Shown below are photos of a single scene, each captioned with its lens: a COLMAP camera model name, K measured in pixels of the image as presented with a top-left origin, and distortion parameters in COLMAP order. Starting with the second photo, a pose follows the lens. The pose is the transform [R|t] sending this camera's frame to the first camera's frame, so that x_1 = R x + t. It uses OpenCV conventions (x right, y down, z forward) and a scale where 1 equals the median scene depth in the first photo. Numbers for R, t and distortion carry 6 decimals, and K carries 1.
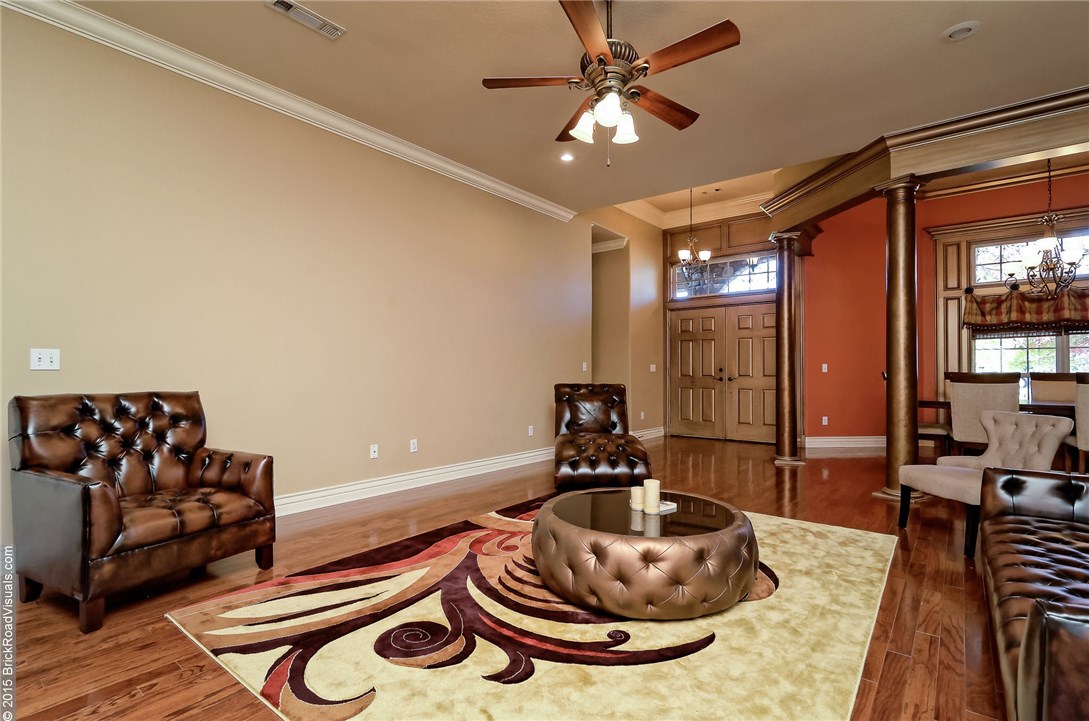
lens RADIAL K [[521.2, 0, 549.4], [0, 521.2, 357.6], [0, 0, 1]] dist [0.003059, -0.001295]
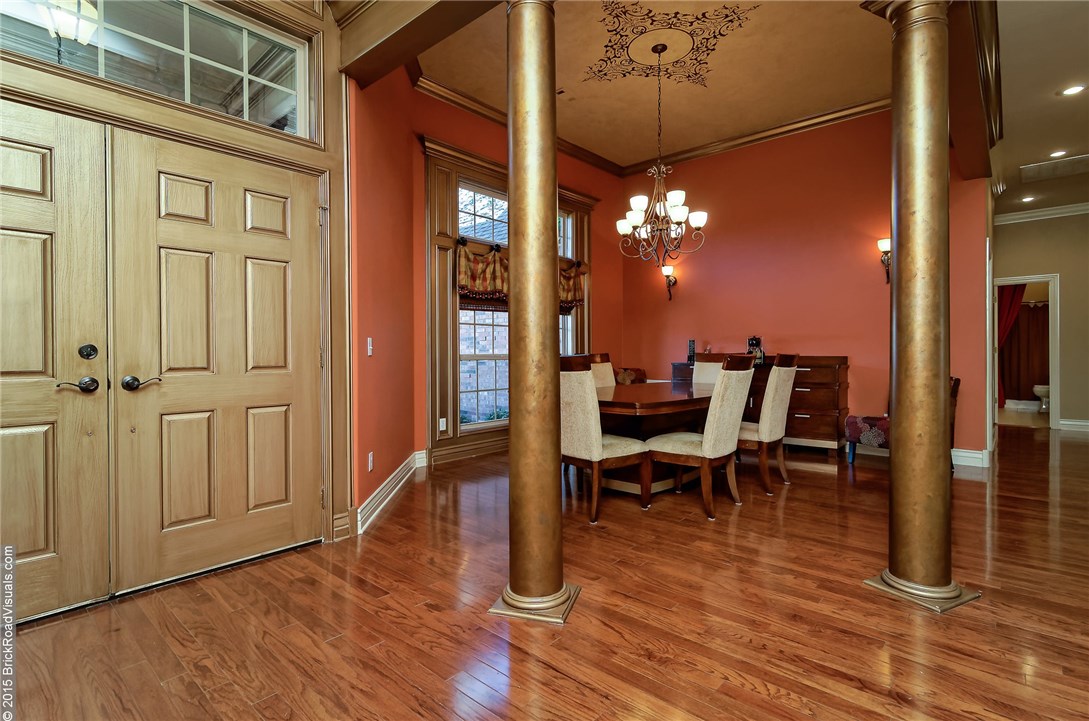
lens RADIAL K [[521.2, 0, 549.5], [0, 521.2, 351.2], [0, 0, 1]] dist [0.003059, -0.001295]
pose [[0.060344, -0.001711, 0.998176, 0.087213], [-0.024280, 0.999700, 0.003182, 0.019964], [-0.997882, -0.024428, 0.060285, 0.871118]]
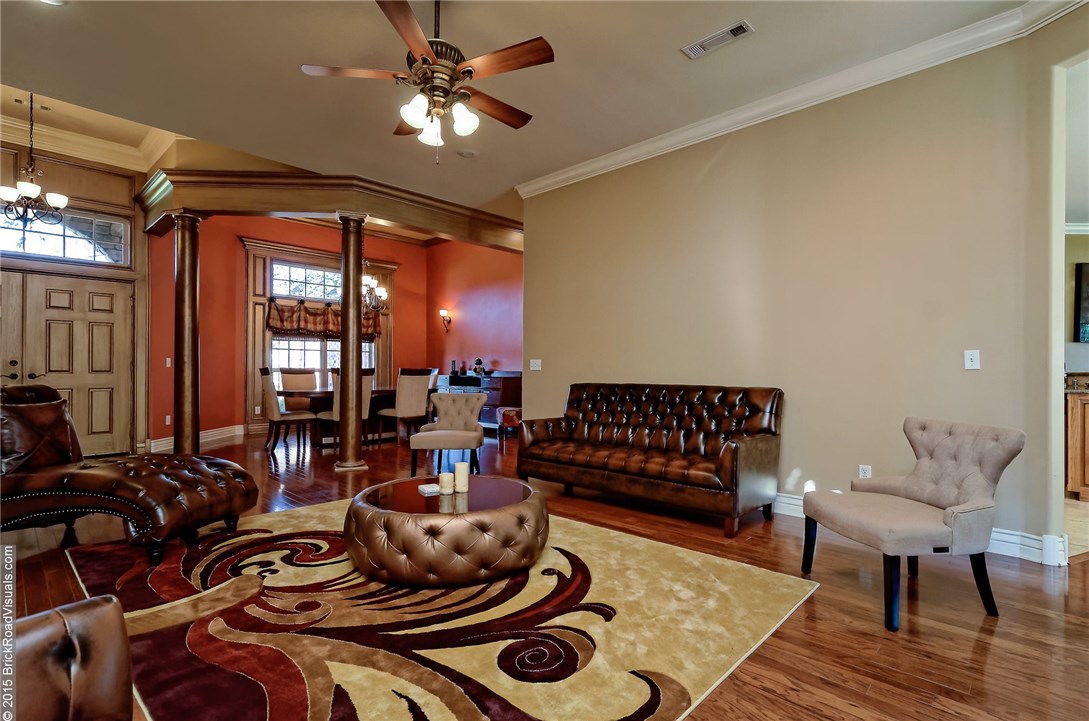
lens RADIAL K [[521.2, 0, 546.4], [0, 521.2, 366.7], [0, 0, 1]] dist [0.003059, -0.001295]
pose [[0.097735, 0.005799, 0.995196, -0.341857], [-0.034536, 0.999400, -0.002431, 0.007544], [-0.994613, -0.034133, 0.097876, 0.264804]]
